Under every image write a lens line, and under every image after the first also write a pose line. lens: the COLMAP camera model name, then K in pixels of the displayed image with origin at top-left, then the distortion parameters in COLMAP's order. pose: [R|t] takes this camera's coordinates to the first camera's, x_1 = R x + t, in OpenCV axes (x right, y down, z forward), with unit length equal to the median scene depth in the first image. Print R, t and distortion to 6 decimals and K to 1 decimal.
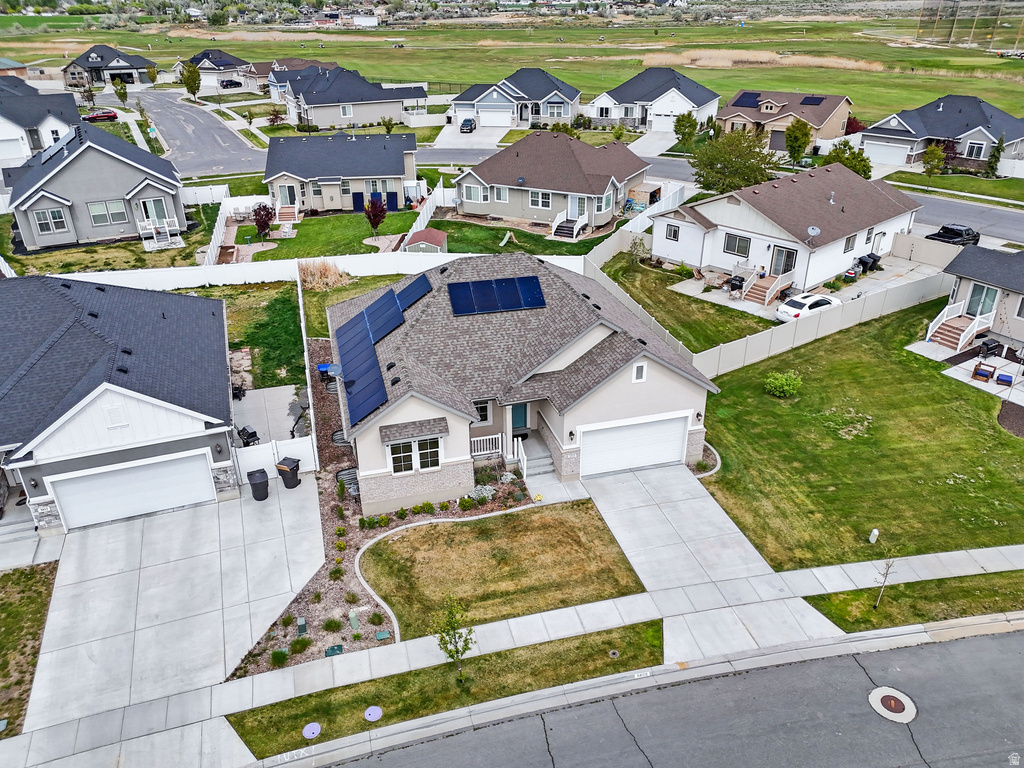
lens RADIAL K [[745.6, 0, 512.0], [0, 745.6, 384.0], [0, 0, 1]] dist [0.089492, -0.094184]
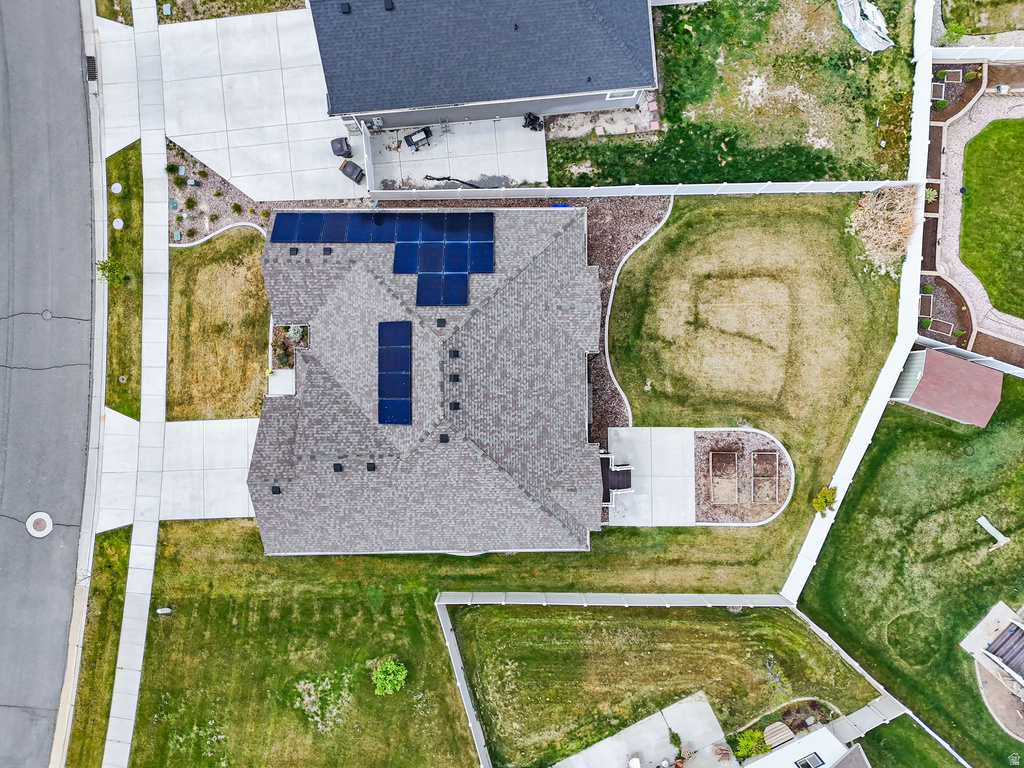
lens RADIAL K [[745.6, 0, 512.0], [0, 745.6, 384.0], [0, 0, 1]] dist [0.089492, -0.094184]
pose [[-0.256018, 0.966644, 0.007384, -0.039628], [-0.448442, -0.125531, 0.884953, -0.773185], [0.856361, 0.223253, 0.465622, 0.542110]]
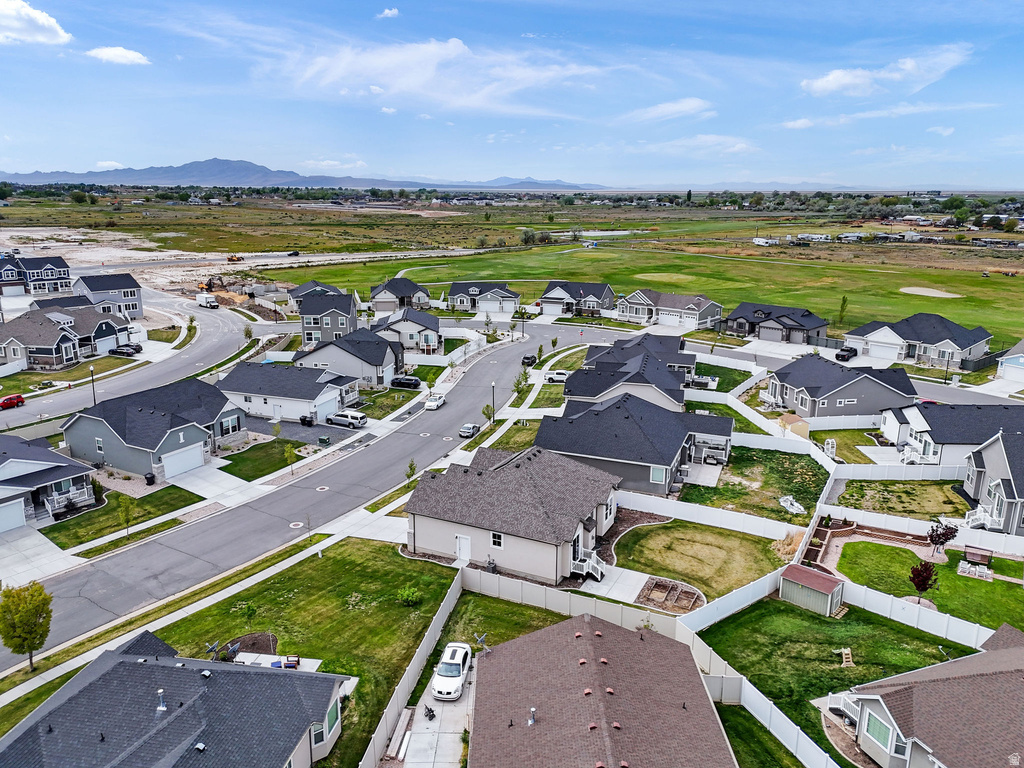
lens RADIAL K [[755.9, 0, 512.0], [0, 755.9, 384.0], [0, 0, 1]] dist [0.090813, -0.113439]
pose [[-0.659772, 0.195891, -0.725484, 1.087254], [-0.344642, 0.779028, 0.523773, -1.037773], [0.667775, 0.595603, -0.446468, 1.383742]]
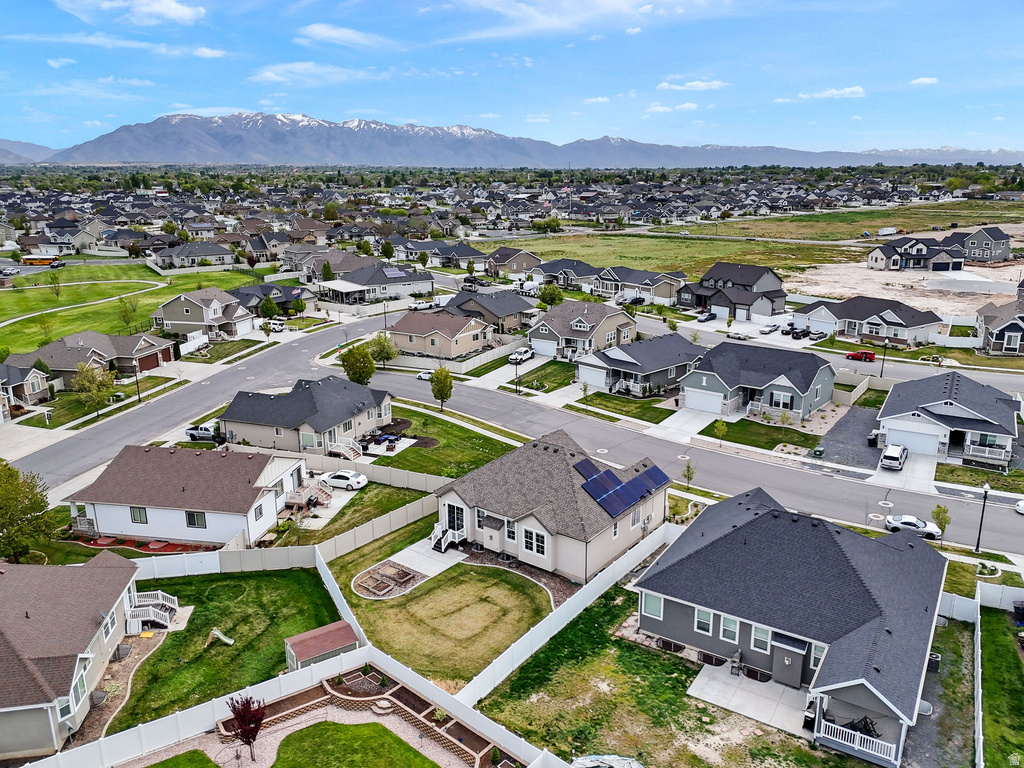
lens RADIAL K [[770.0, 0, 511.4], [0, 770.0, 369.6], [0, 0, 1]] dist [0.095861, -0.119634]
pose [[-0.604458, -0.179436, 0.776165, -1.105810], [0.378997, 0.792207, 0.478298, -0.989973], [-0.700708, 0.583276, -0.410851, 1.382076]]
